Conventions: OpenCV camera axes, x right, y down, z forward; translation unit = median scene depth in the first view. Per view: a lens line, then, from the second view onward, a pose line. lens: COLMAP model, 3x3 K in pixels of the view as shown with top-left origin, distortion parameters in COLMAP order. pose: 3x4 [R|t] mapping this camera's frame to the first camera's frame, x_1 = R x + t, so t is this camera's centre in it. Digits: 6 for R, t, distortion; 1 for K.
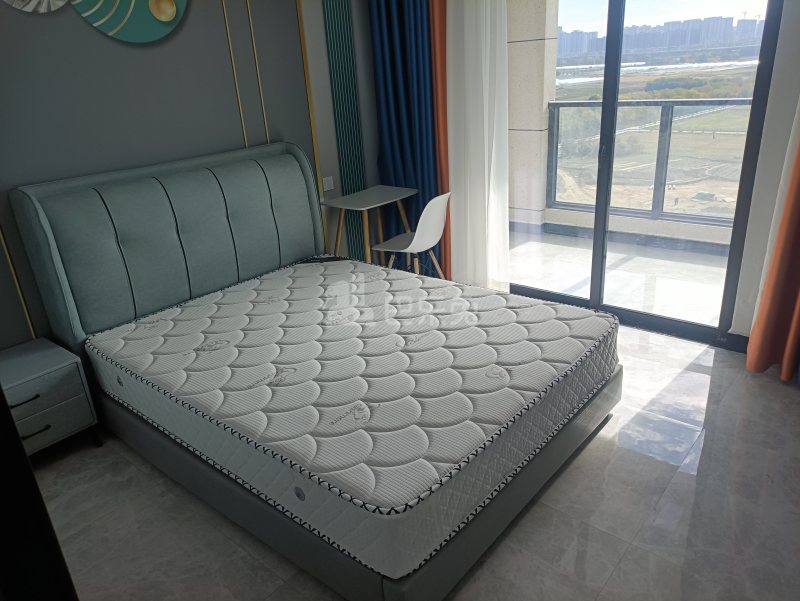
lens RADIAL K [[596.2, 0, 397.5], [0, 596.2, 302.2], [0, 0, 1]] dist [0.063173, -0.021522]
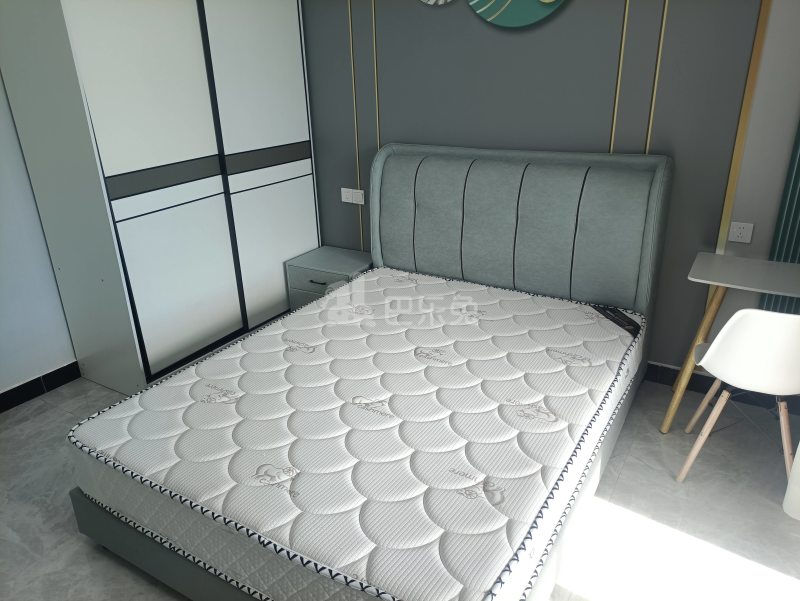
lens RADIAL K [[596.2, 0, 396.8], [0, 596.2, 301.1], [0, 0, 1]] dist [0.063173, -0.021522]
pose [[0.162685, 0.426796, -0.889595, 0.584154], [-0.357622, 0.865806, 0.349982, -0.301555], [0.919587, 0.261201, 0.293485, 0.620746]]
